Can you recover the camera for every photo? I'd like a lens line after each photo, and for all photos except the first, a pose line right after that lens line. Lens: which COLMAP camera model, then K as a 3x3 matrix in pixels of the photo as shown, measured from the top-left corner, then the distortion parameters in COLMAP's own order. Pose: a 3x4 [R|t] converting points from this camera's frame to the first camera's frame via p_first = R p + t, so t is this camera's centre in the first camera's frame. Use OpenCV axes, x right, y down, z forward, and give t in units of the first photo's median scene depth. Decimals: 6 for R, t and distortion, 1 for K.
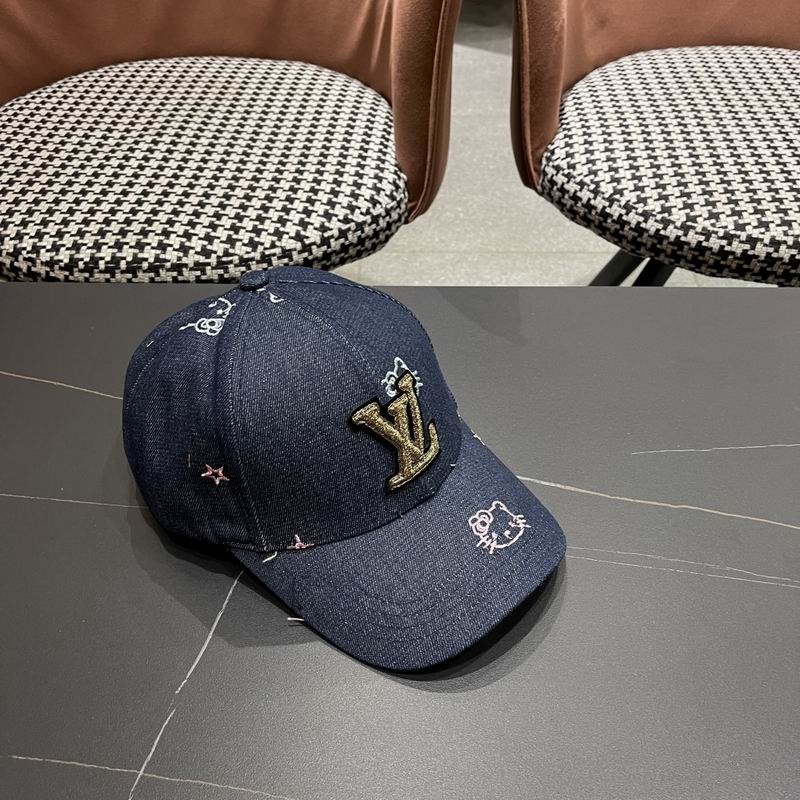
lens RADIAL K [[850.0, 0, 394.4], [0, 850.0, 403.9], [0, 0, 1]] dist [0.009424, 0.000000]
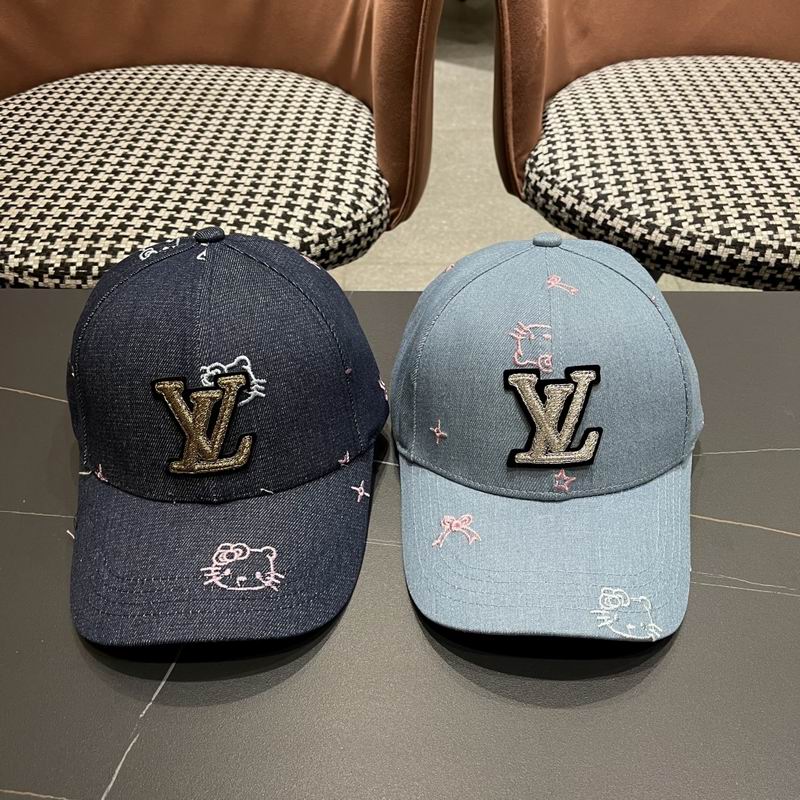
lens RADIAL K [[850.0, 0, 404.4], [0, 850.0, 395.4], [0, 0, 1]] dist [0.009424, 0.000000]
pose [[0.999642, -0.006160, 0.026051, 0.005899], [0.006970, 0.999492, -0.031101, 0.009957], [-0.025846, 0.031271, 0.999177, 0.025772]]
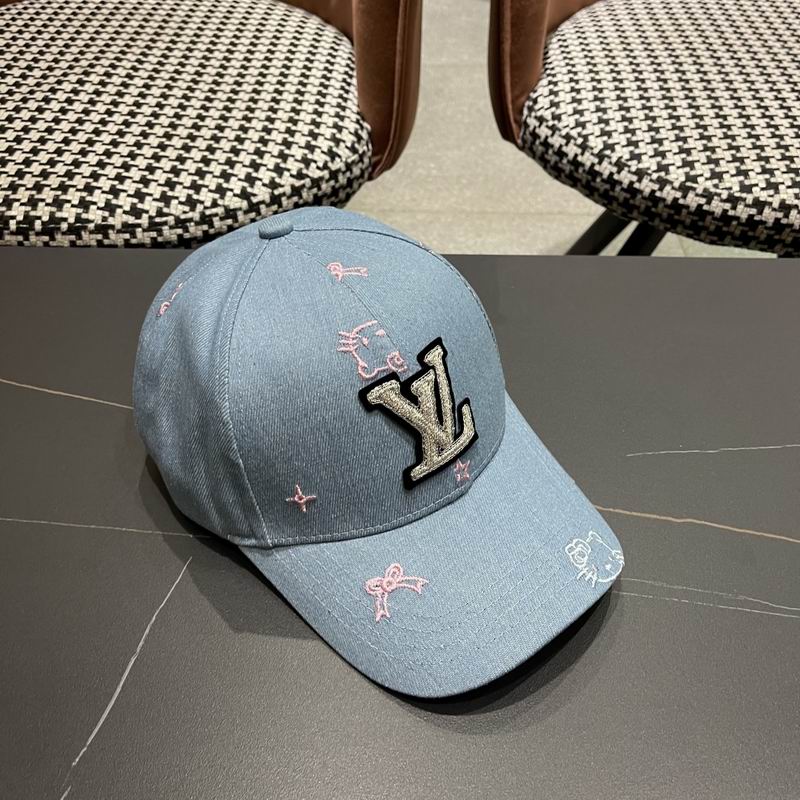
lens RADIAL K [[850.0, 0, 397.7], [0, 850.0, 408.0], [0, 0, 1]] dist [0.009424, 0.000000]
pose [[0.999382, 0.001664, 0.035113, 0.012553], [-0.003499, 0.998628, 0.052256, -0.022994], [-0.034978, -0.052346, 0.998016, 0.108273]]
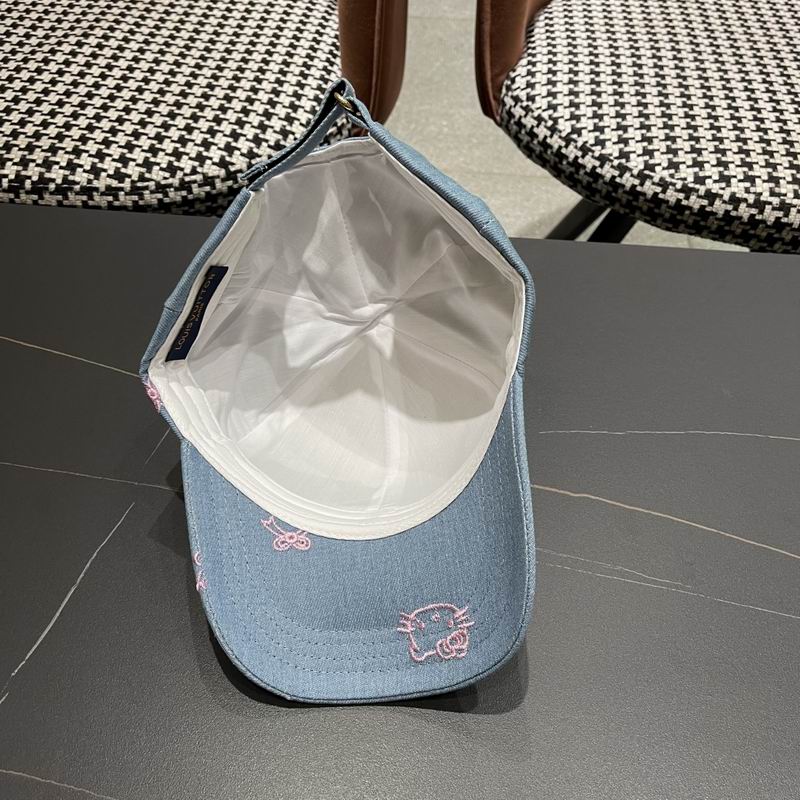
lens RADIAL K [[850.0, 0, 400.2], [0, 850.0, 399.8], [0, 0, 1]] dist [0.009424, 0.000000]
pose [[0.998481, 0.054860, 0.005205, 0.082717], [-0.055100, 0.992544, 0.108718, -0.049245], [0.000798, -0.108840, 0.994059, 0.051574]]
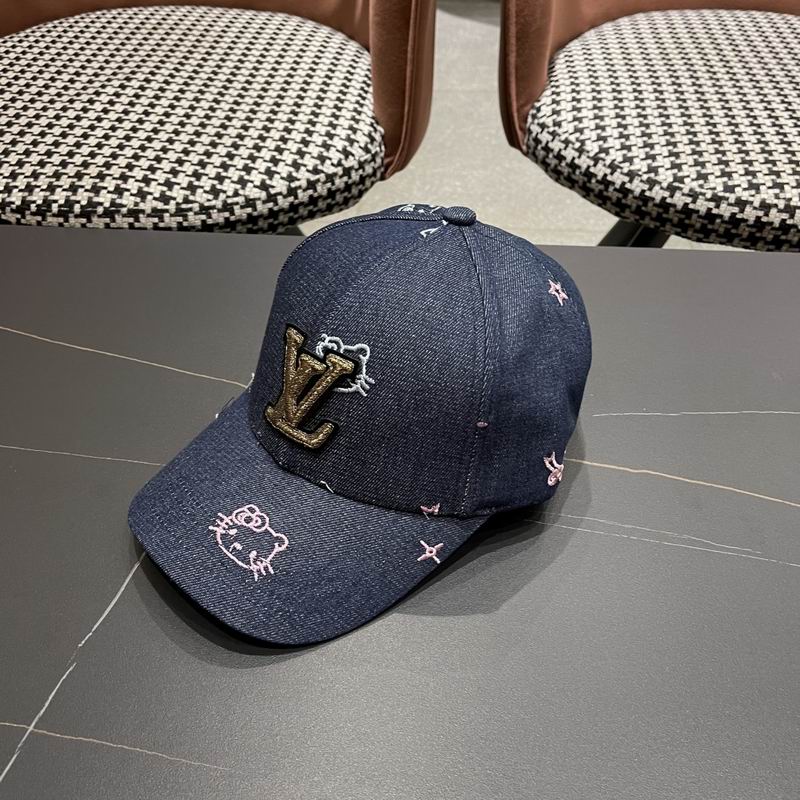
lens RADIAL K [[850.0, 0, 395.3], [0, 850.0, 406.5], [0, 0, 1]] dist [0.009424, 0.000000]
pose [[0.999424, 0.032164, -0.010783, 0.049232], [-0.032000, 0.999375, 0.015008, 0.029118], [0.011259, -0.014655, 0.999829, 0.043147]]
